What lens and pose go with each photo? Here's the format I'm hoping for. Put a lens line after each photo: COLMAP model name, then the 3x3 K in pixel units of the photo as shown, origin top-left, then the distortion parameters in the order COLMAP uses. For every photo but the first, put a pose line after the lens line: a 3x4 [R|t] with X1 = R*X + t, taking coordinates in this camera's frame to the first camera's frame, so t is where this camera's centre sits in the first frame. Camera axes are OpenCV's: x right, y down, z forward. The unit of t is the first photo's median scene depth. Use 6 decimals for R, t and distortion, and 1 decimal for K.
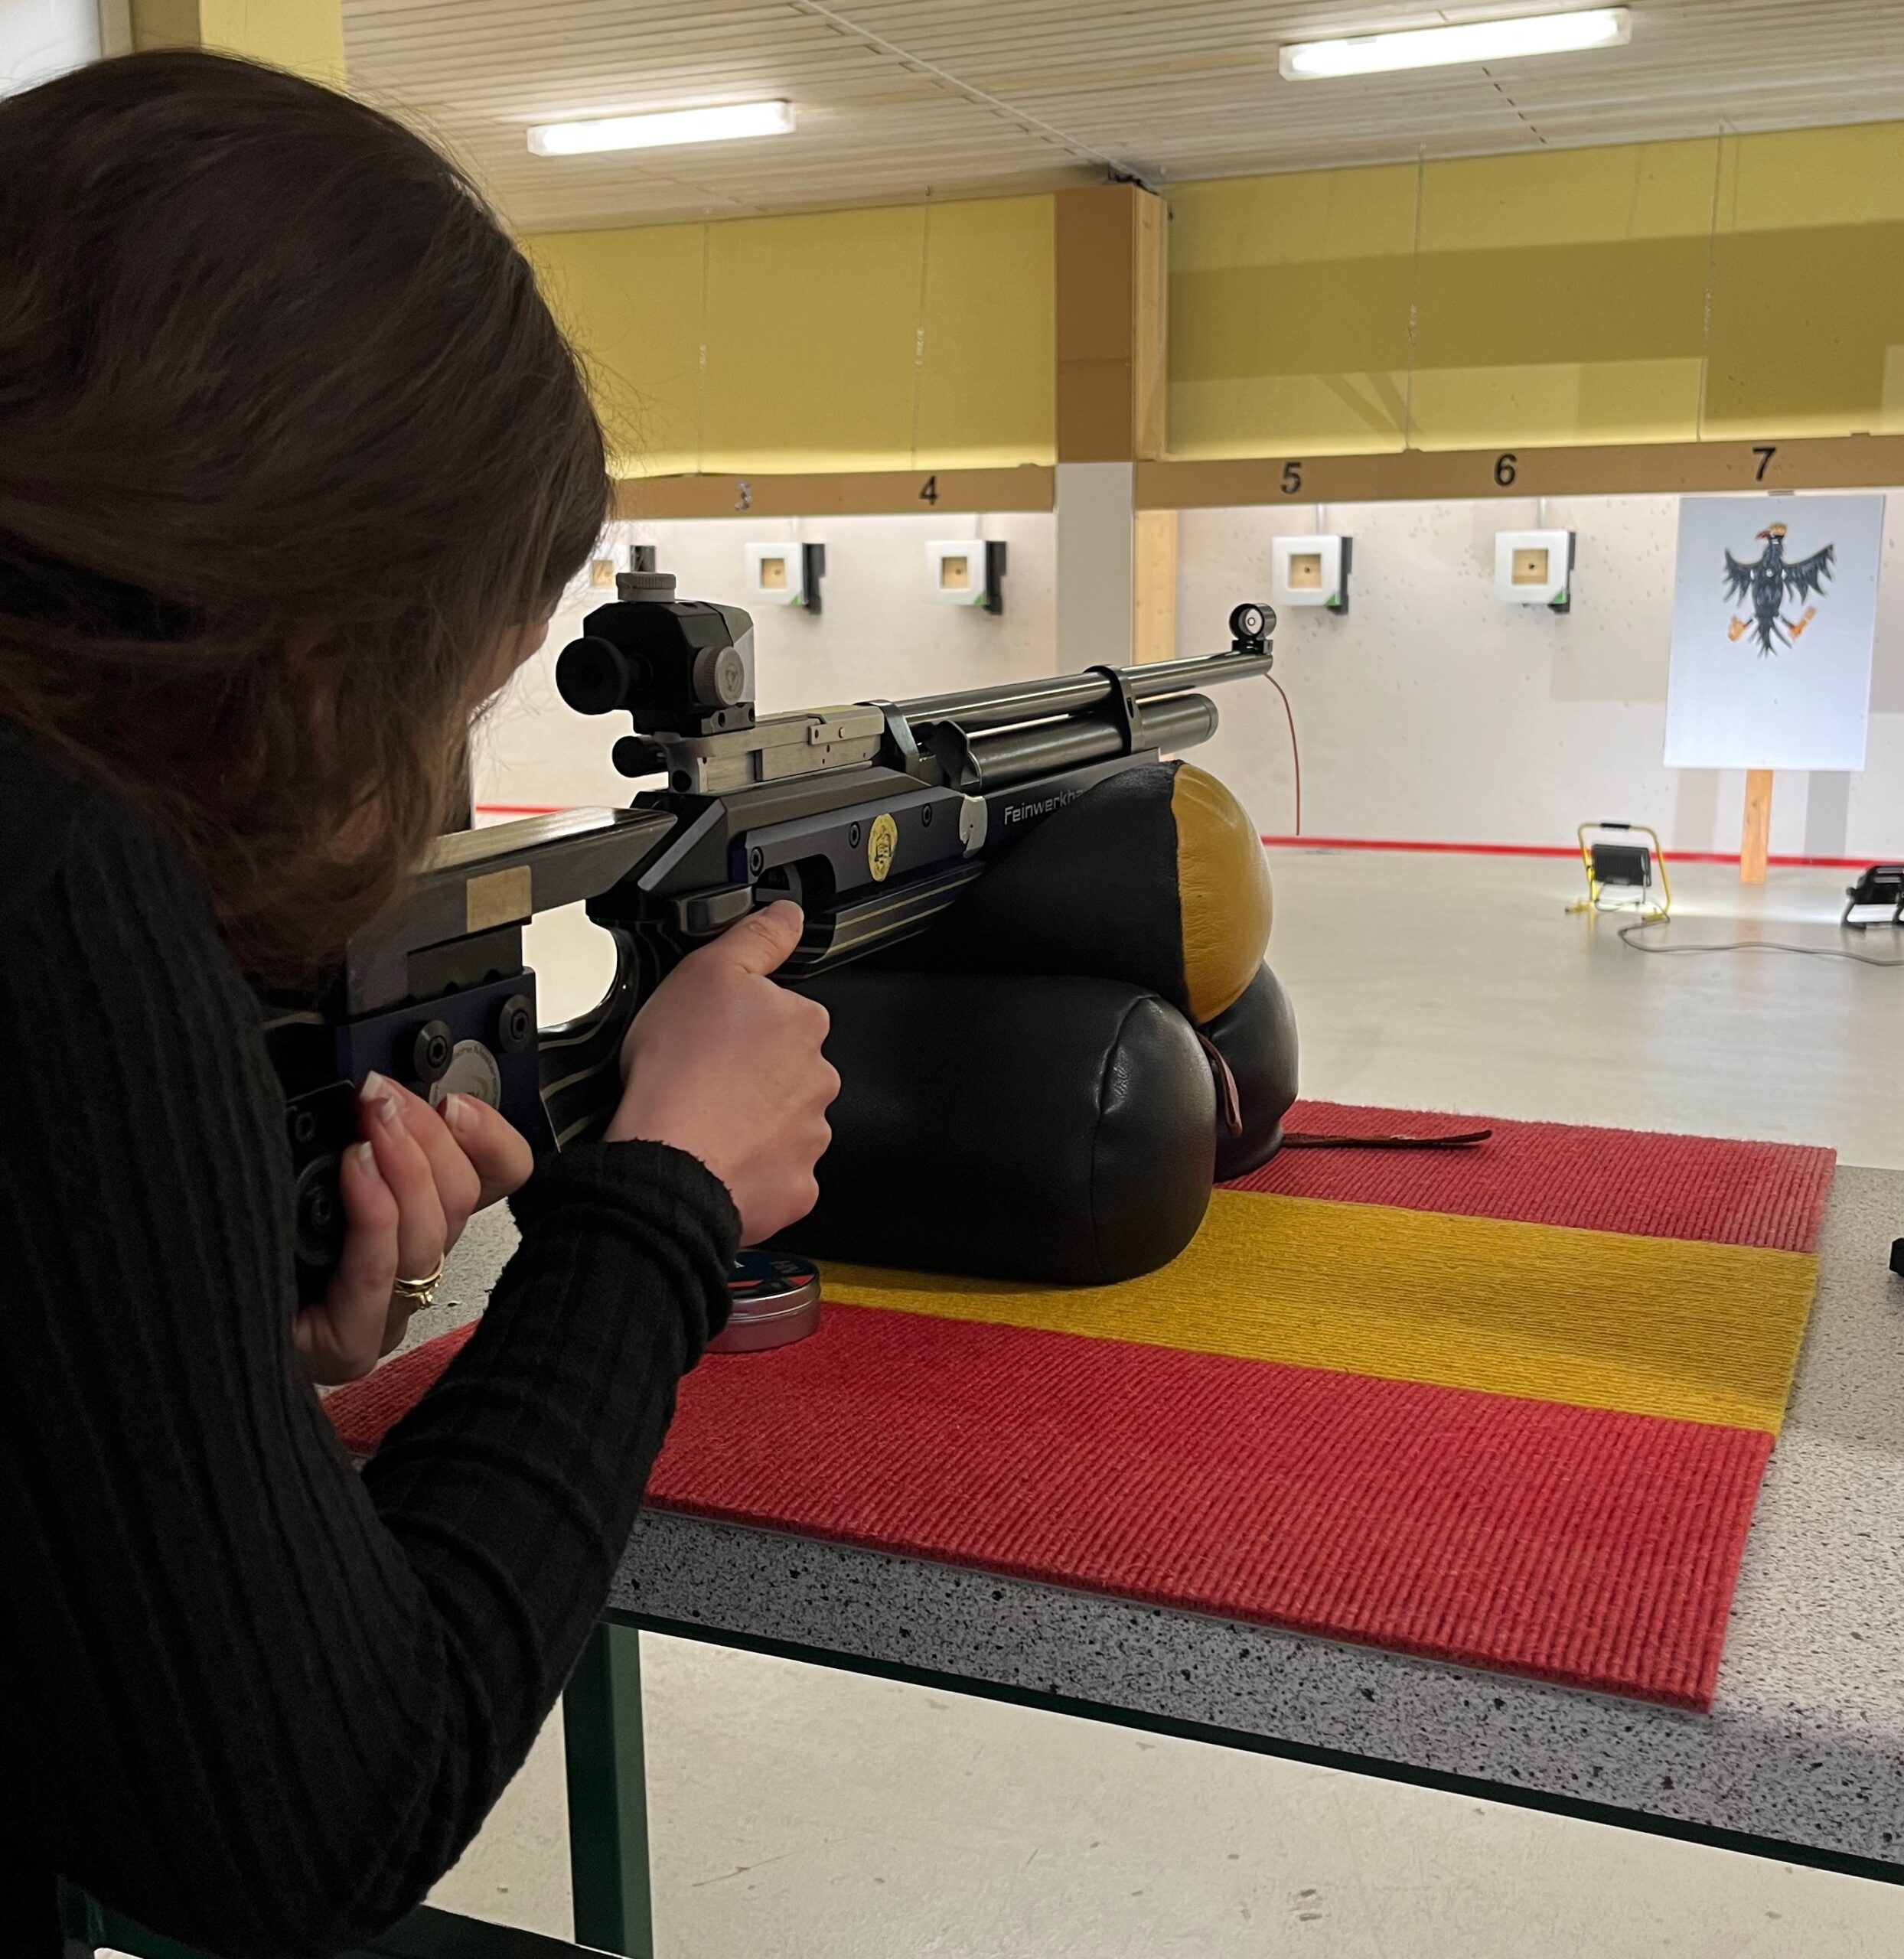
lens RADIAL K [[2118.5, 0, 952.0], [0, 2118.5, 979.5], [0, 0, 1]] dist [0.001273, 0.017256]
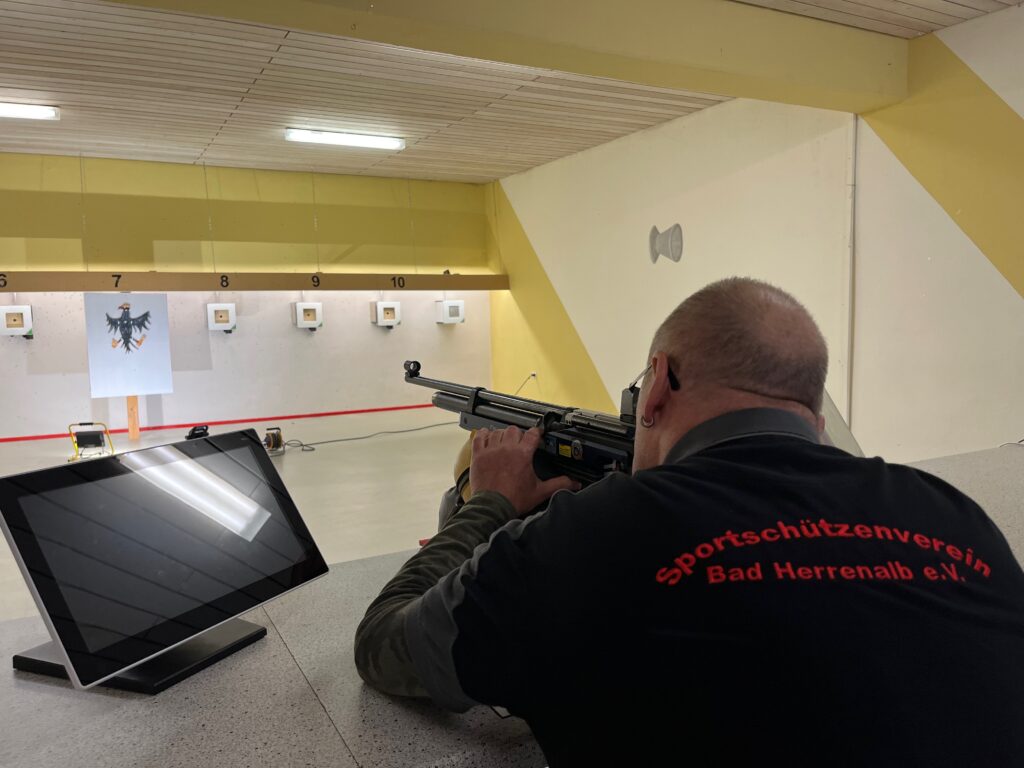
lens RADIAL K [[789.4, 0, 512.0], [0, 789.4, 384.0], [0, 0, 1]] dist [-0.007359, -0.005037]
pose [[0.609225, -0.070322, 0.789873, -0.099272], [0.158190, 0.986818, -0.034155, -0.006288], [-0.777059, 0.145758, 0.612318, 0.039275]]
